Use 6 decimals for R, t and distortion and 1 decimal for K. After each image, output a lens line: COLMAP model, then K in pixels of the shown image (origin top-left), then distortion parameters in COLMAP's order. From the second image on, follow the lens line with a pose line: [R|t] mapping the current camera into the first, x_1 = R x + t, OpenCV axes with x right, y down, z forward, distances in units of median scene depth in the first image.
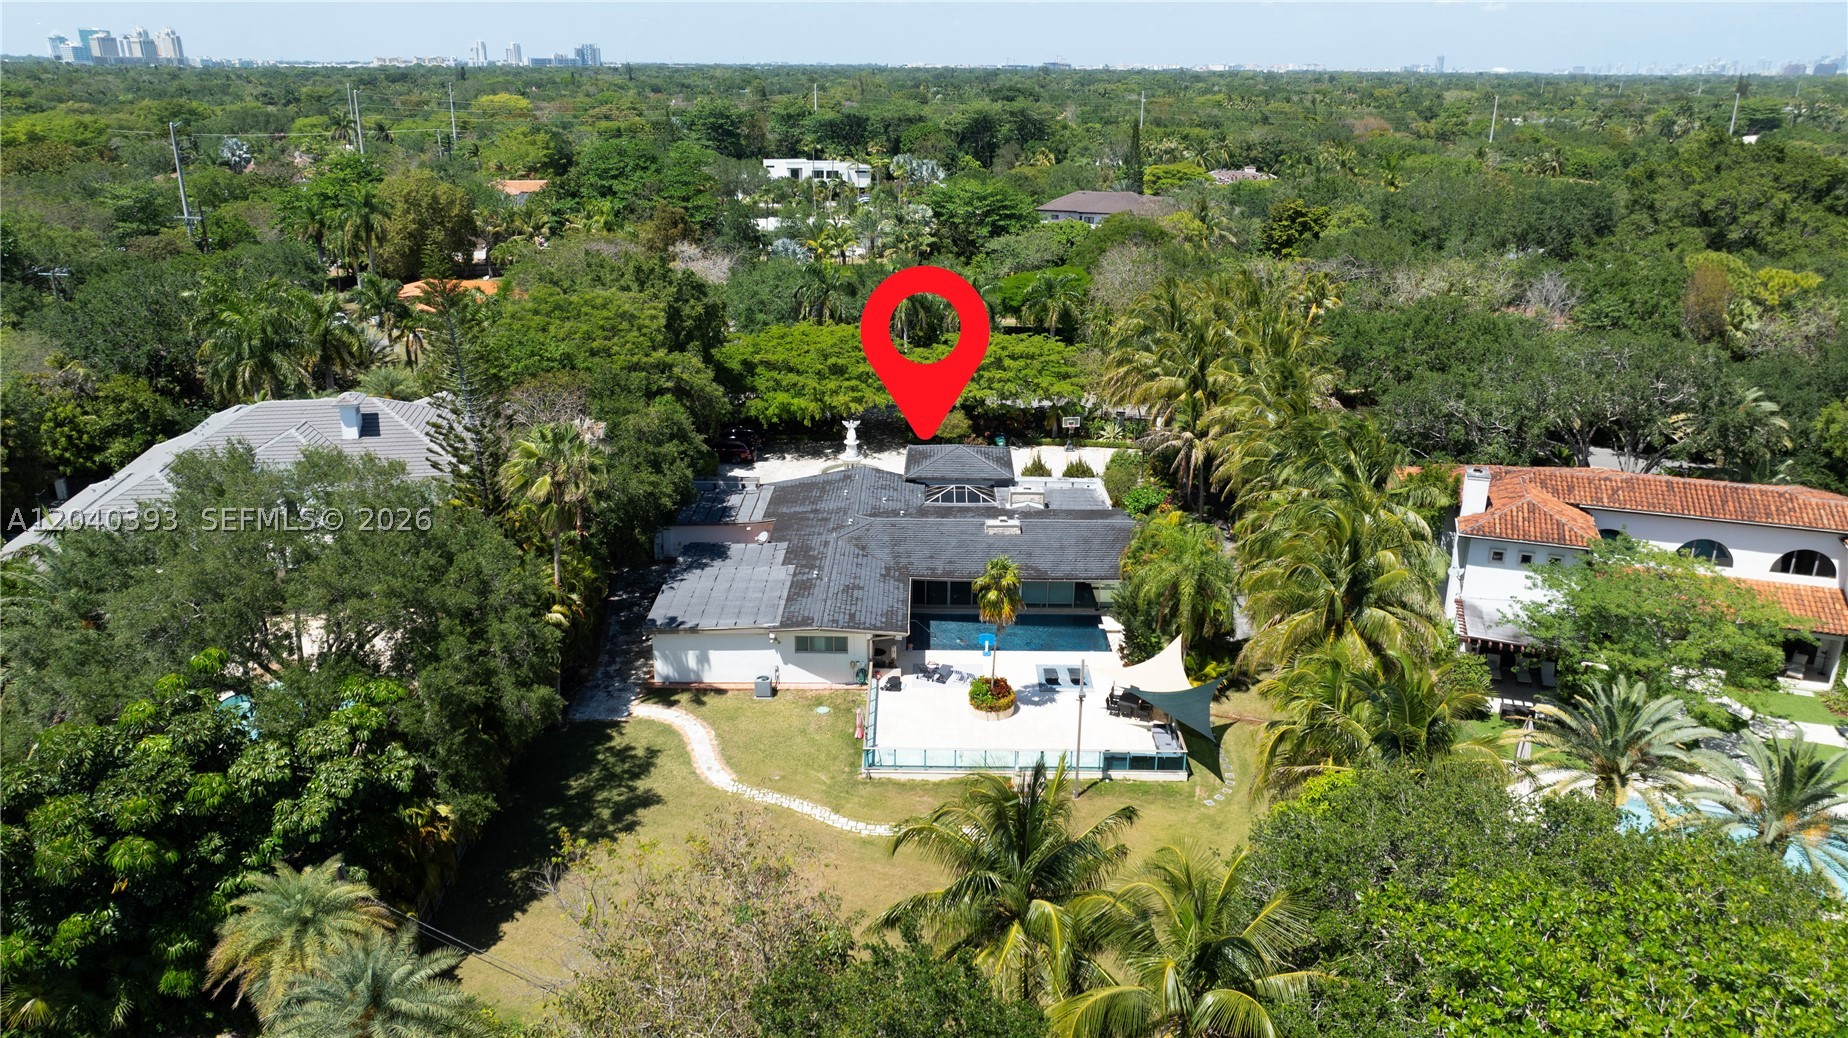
lens RADIAL K [[1289.9, 0, 922.7], [0, 1289.9, 529.2], [0, 0, 1]] dist [-0.023383, 0.011712]
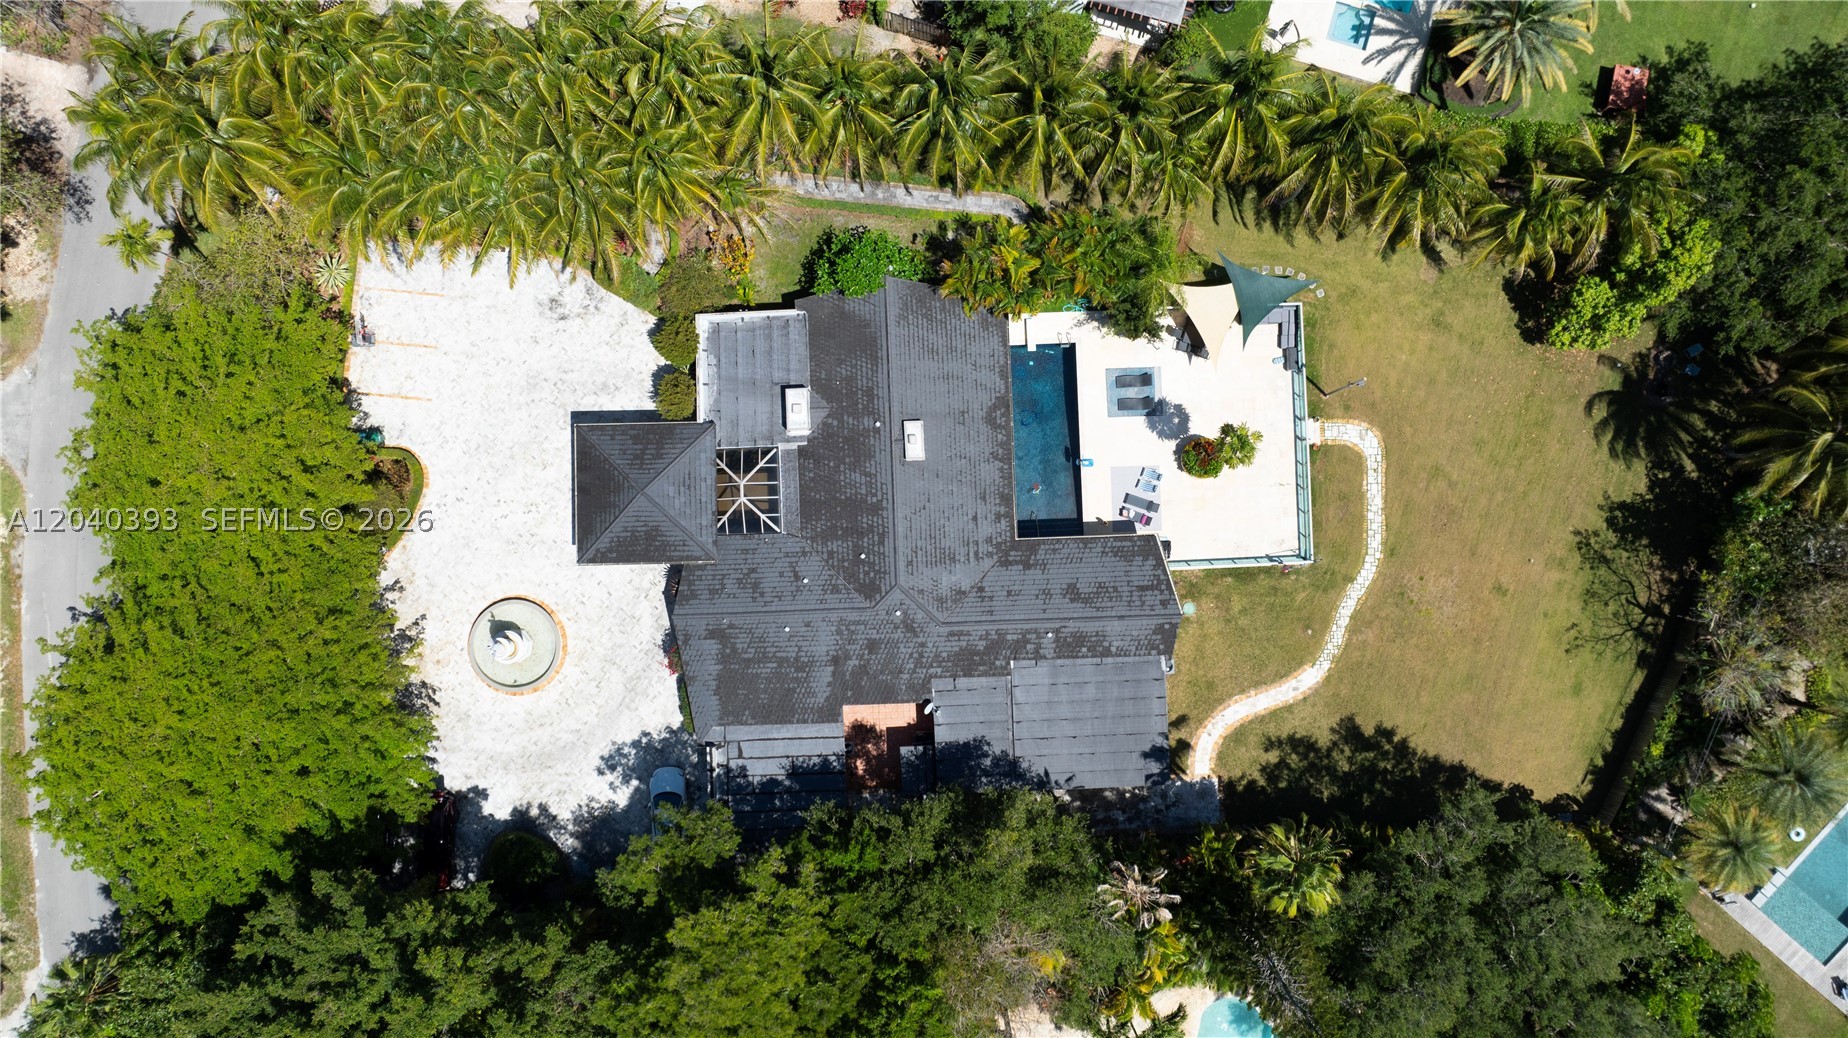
lens RADIAL K [[1289.9, 0, 922.7], [0, 1289.9, 529.2], [0, 0, 1]] dist [-0.023383, 0.011712]
pose [[-0.043706, -0.998678, 0.027047, -0.025017], [0.349378, 0.010084, 0.936928, -0.883678], [-0.935962, 0.050399, 0.348475, 0.727229]]
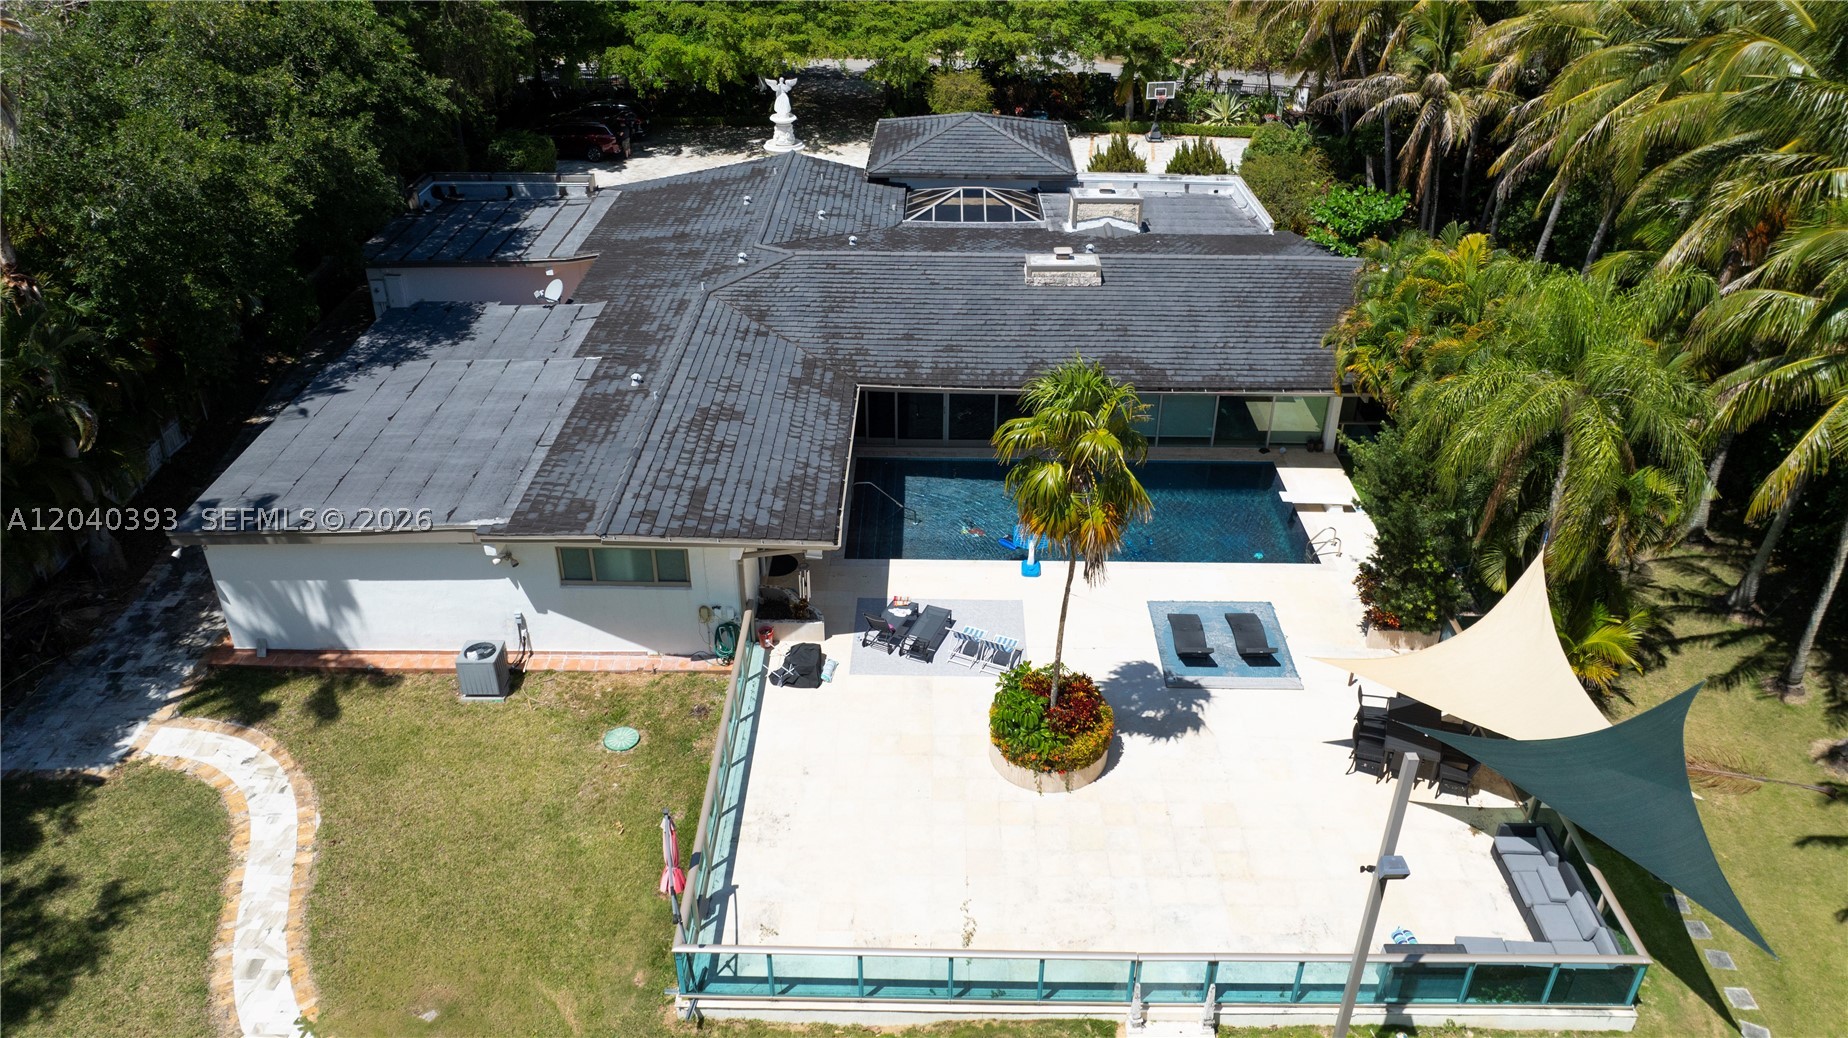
lens RADIAL K [[1289.9, 0, 922.7], [0, 1289.9, 529.2], [0, 0, 1]] dist [-0.023383, 0.011712]
pose [[0.999954, 0.002818, -0.009140, 0.016649], [-0.000975, 0.980665, 0.195694, -0.000848], [0.009515, -0.195676, 0.980622, 0.552587]]
